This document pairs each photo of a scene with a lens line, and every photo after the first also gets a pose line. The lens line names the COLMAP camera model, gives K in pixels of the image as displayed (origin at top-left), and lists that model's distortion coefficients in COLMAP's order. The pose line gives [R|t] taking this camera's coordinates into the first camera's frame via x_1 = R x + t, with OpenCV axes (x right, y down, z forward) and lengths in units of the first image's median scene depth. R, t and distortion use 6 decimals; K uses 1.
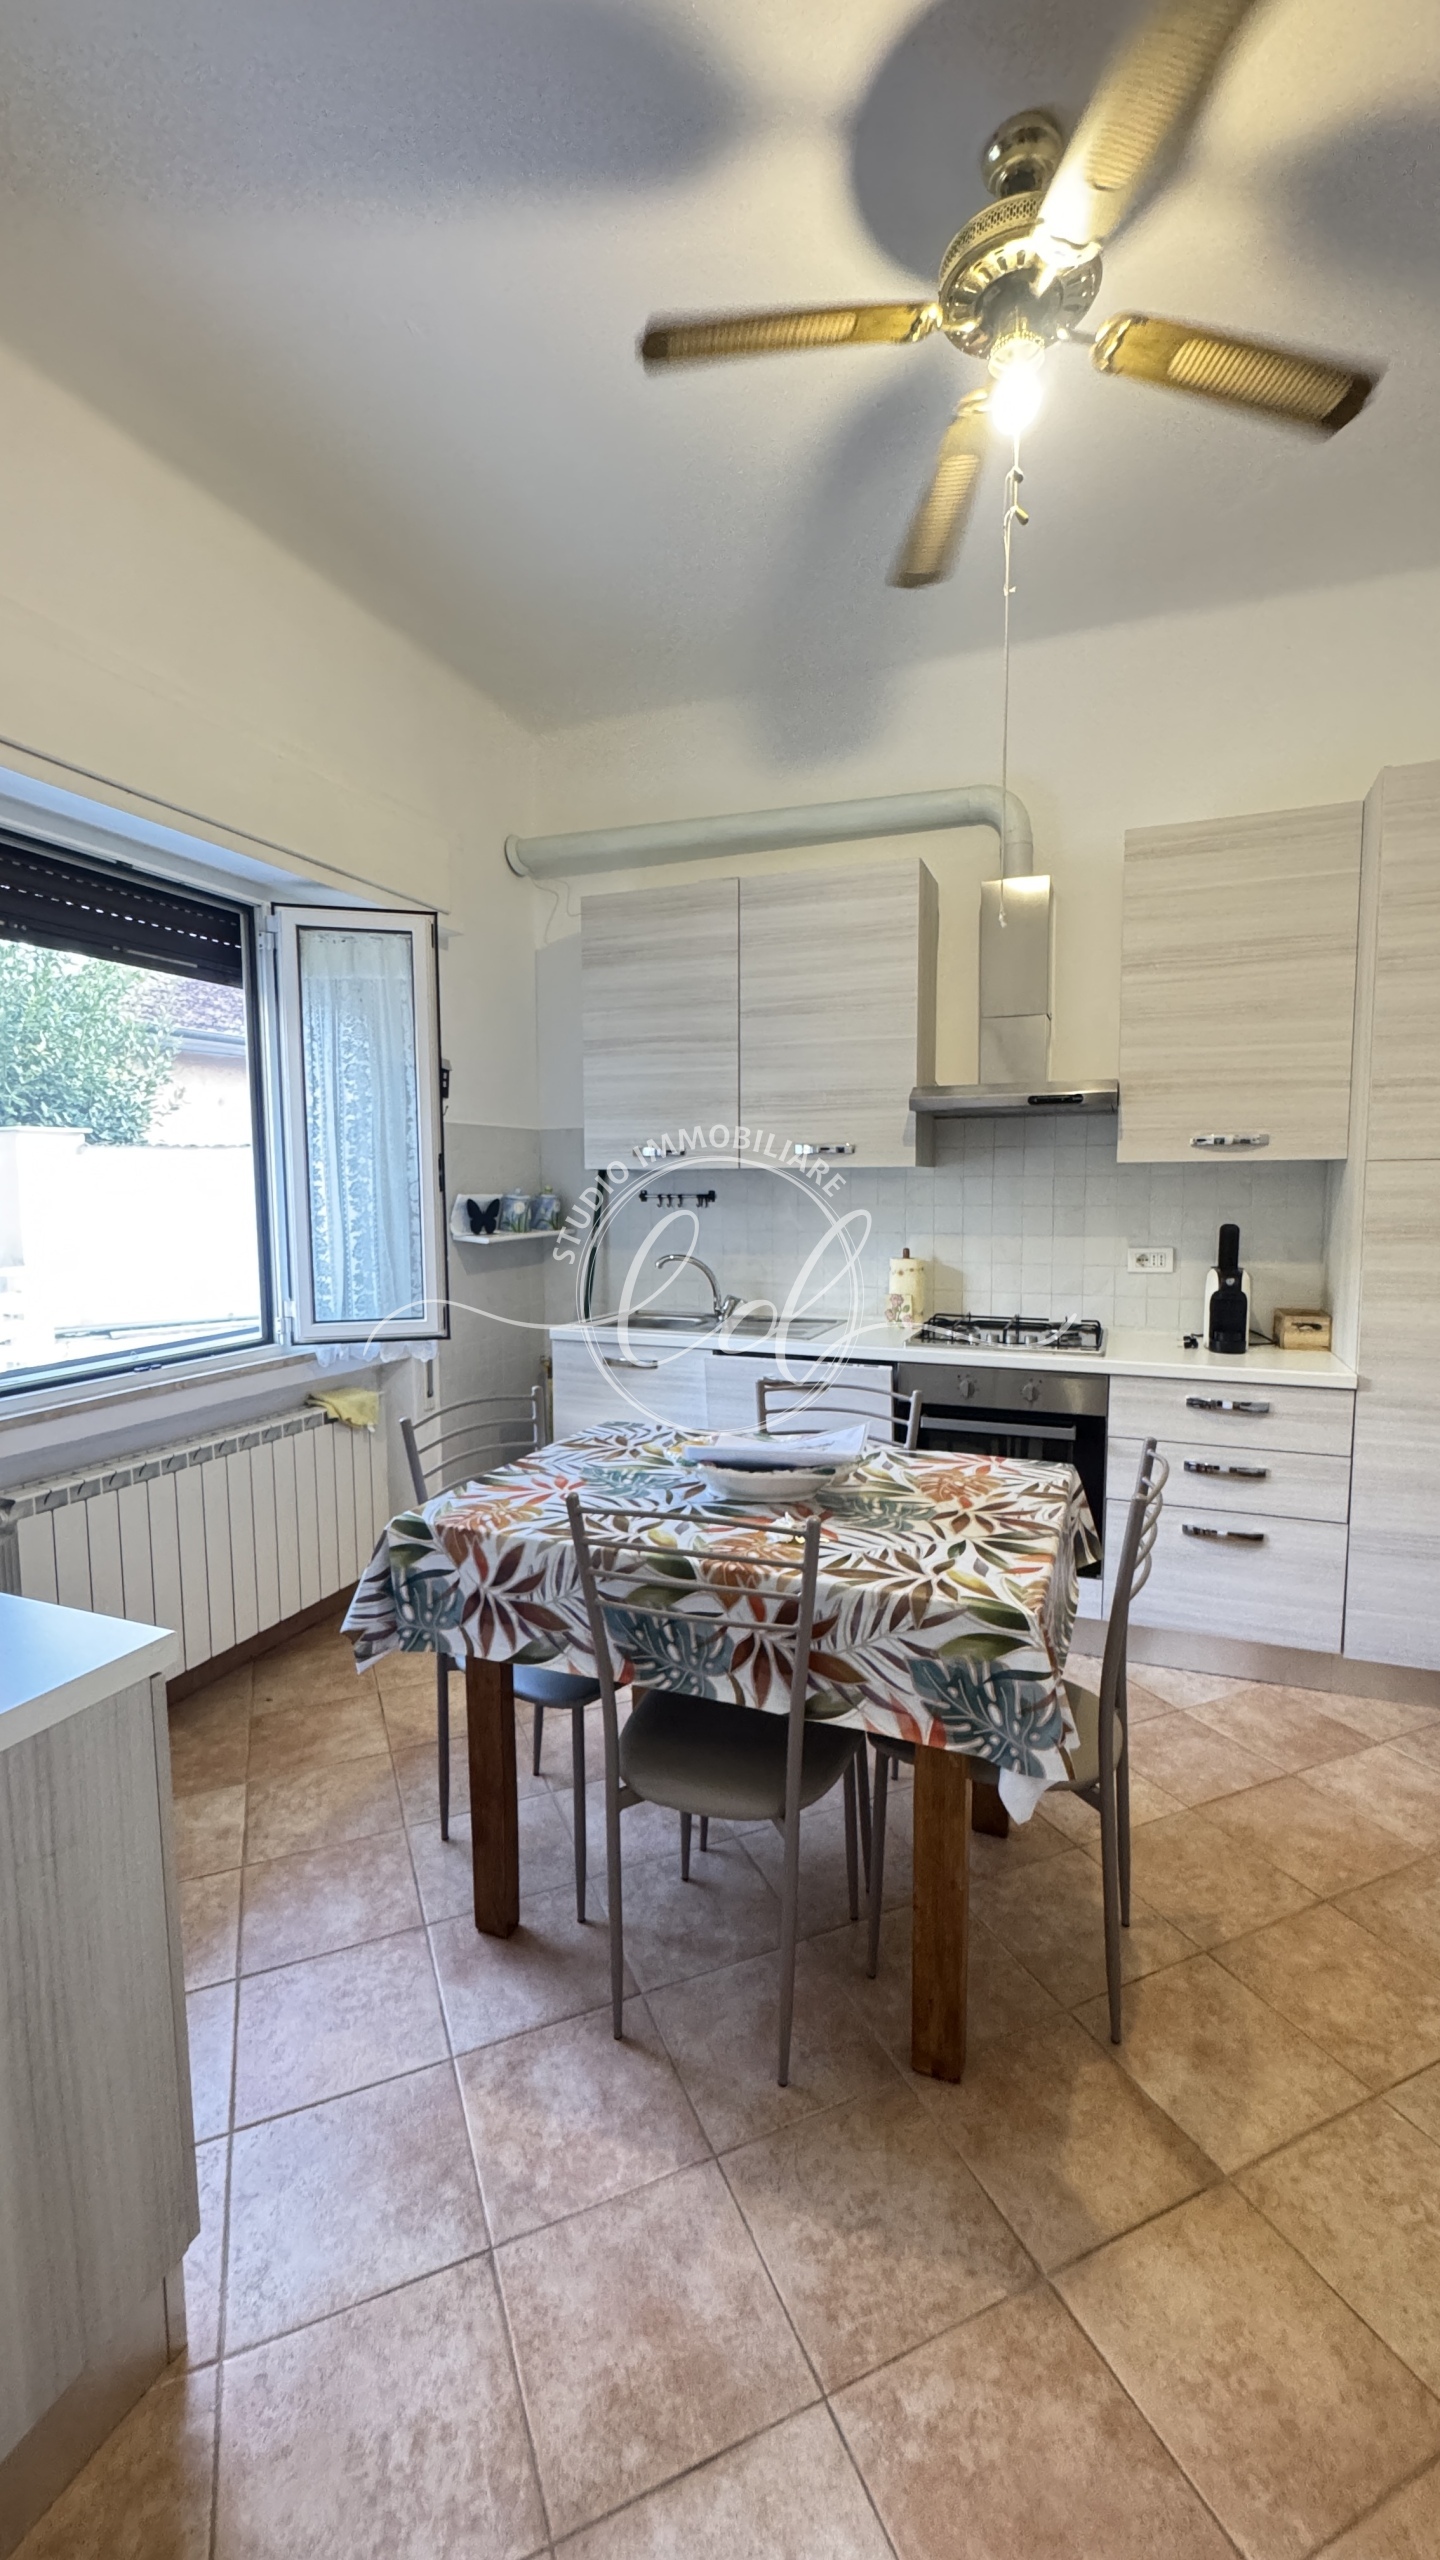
lens RADIAL K [[1025.3, 0, 724.8], [0, 1025.3, 1278.8], [0, 0, 1]] dist [-0.005583, 0.001110]
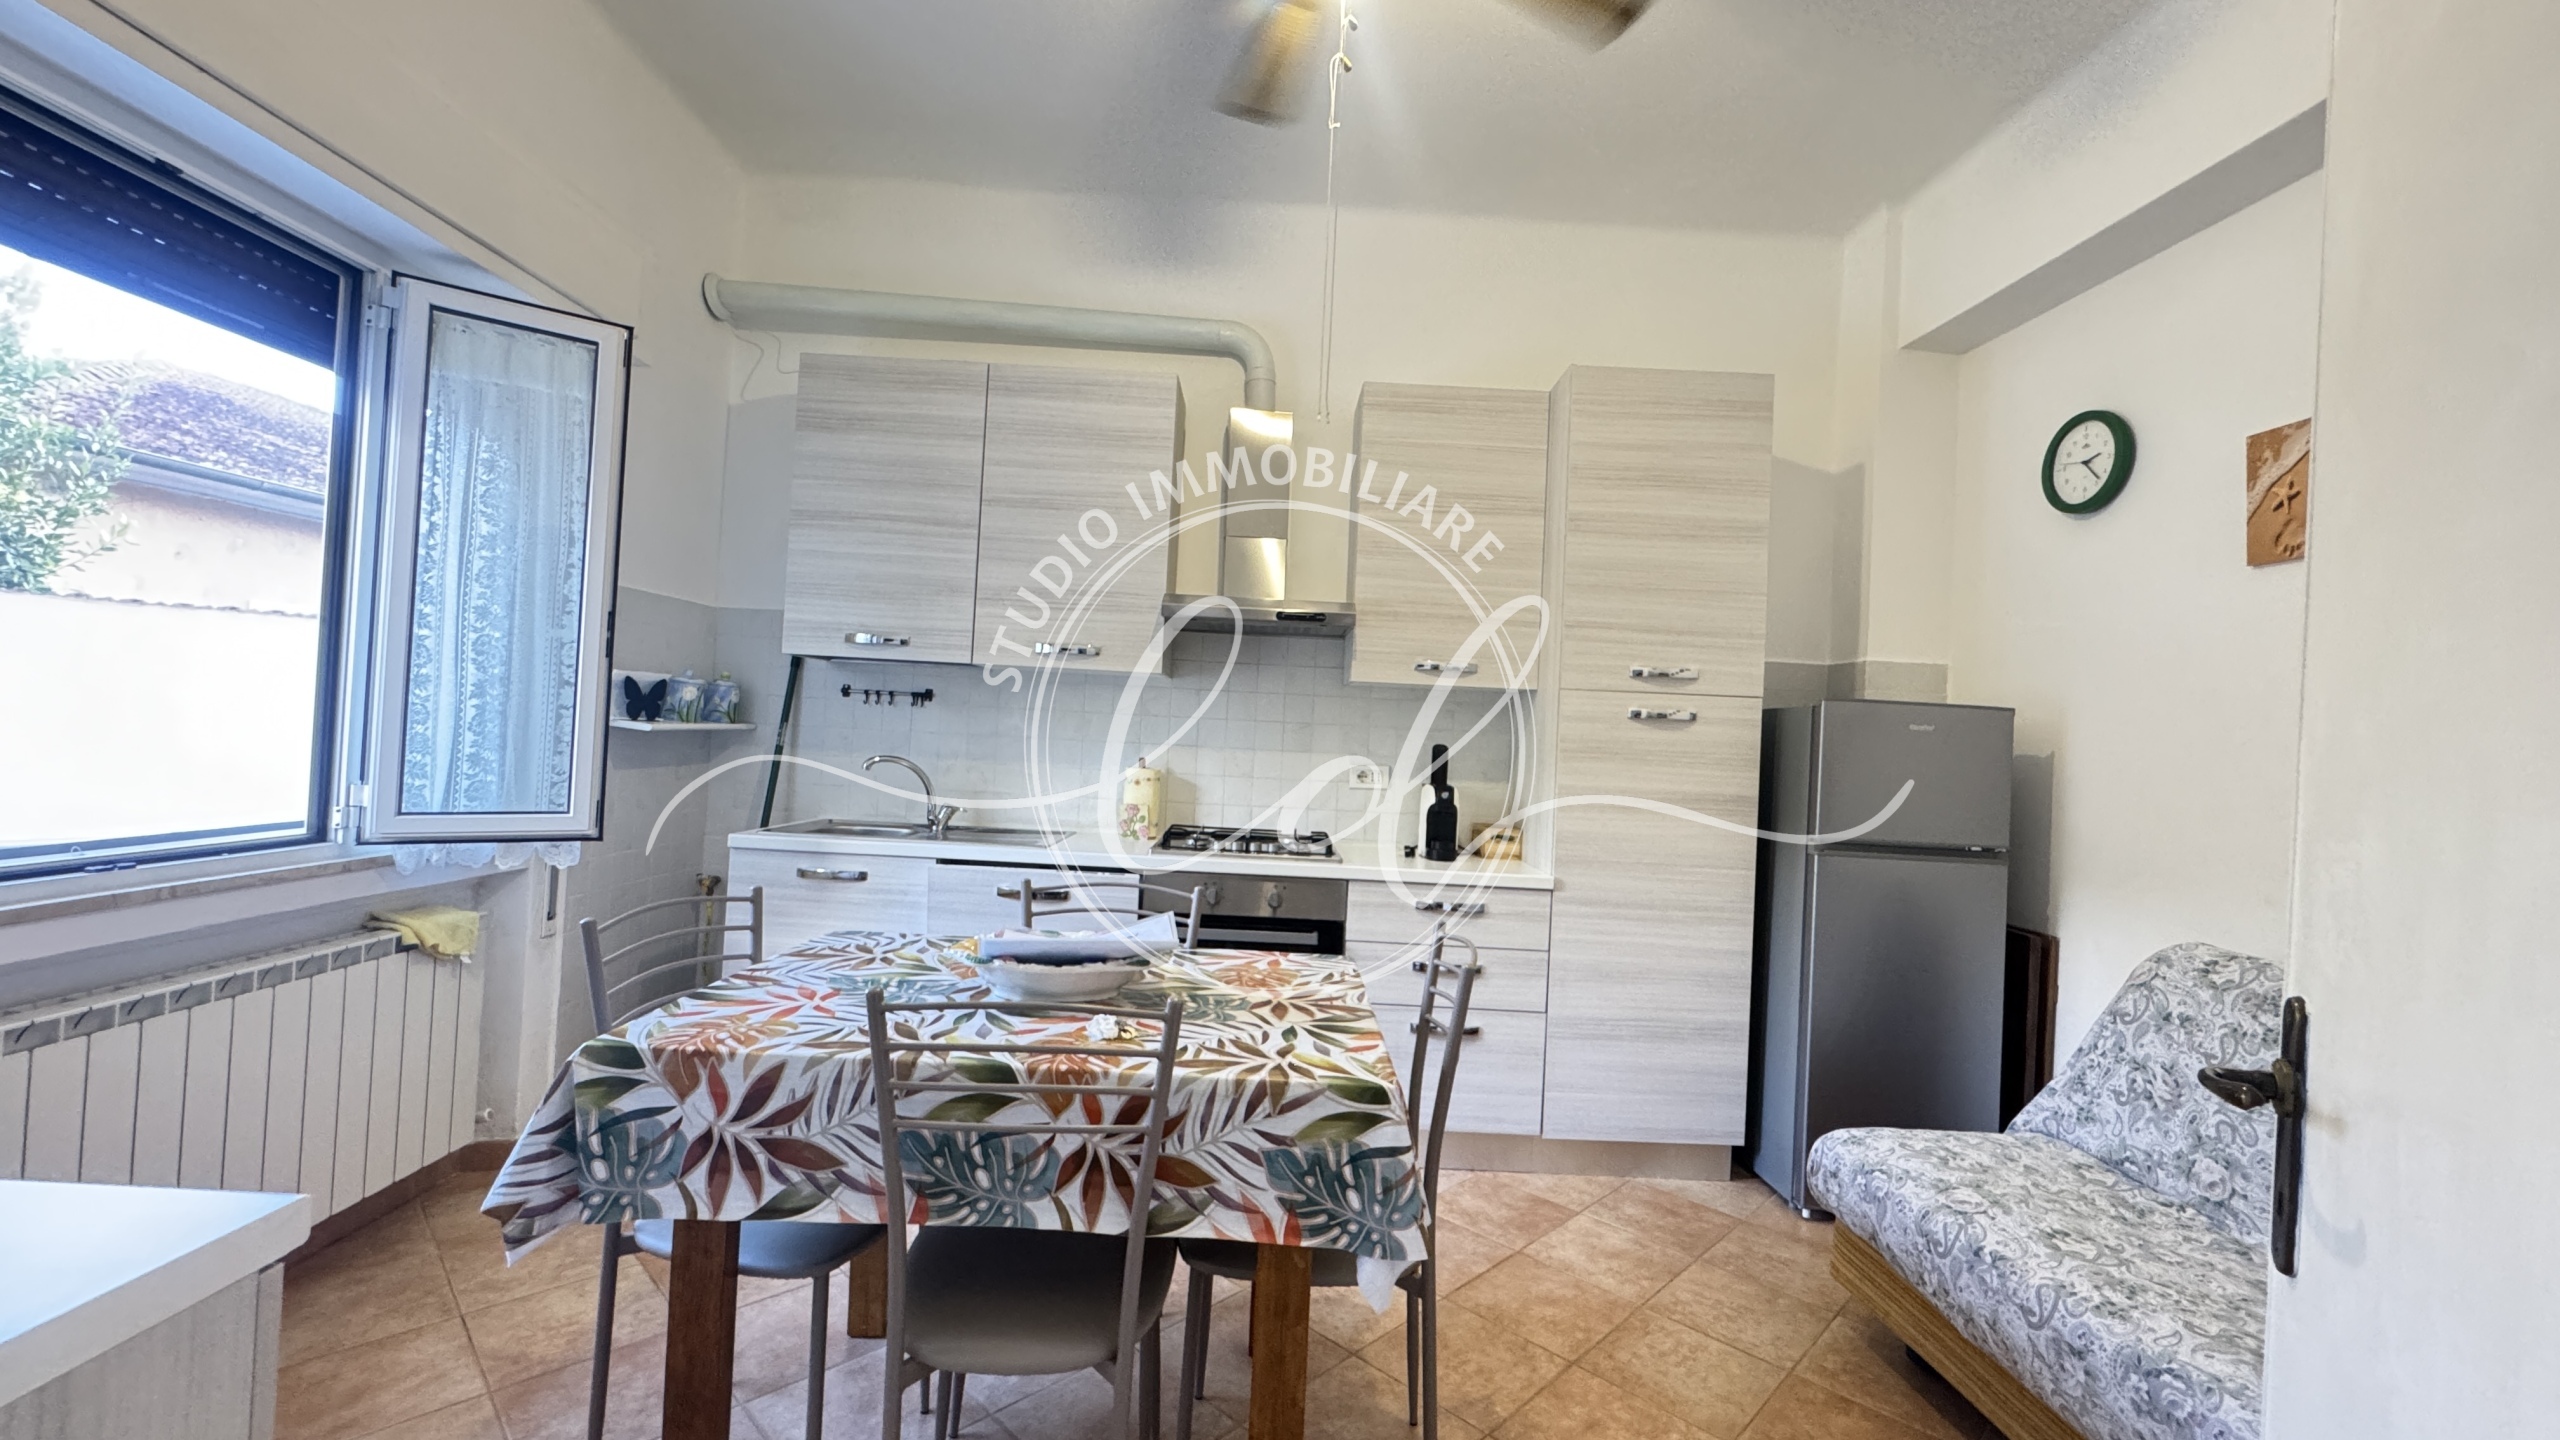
lens RADIAL K [[1025.3, 0, 1282.7], [0, 1025.3, 717.7], [0, 0, 1]] dist [-0.005583, 0.001110]
pose [[0.923204, 0.056992, 0.380060, -0.147391], [-0.018388, 0.994361, -0.104444, 0.063410], [-0.383869, 0.089435, 0.919046, 0.085514]]
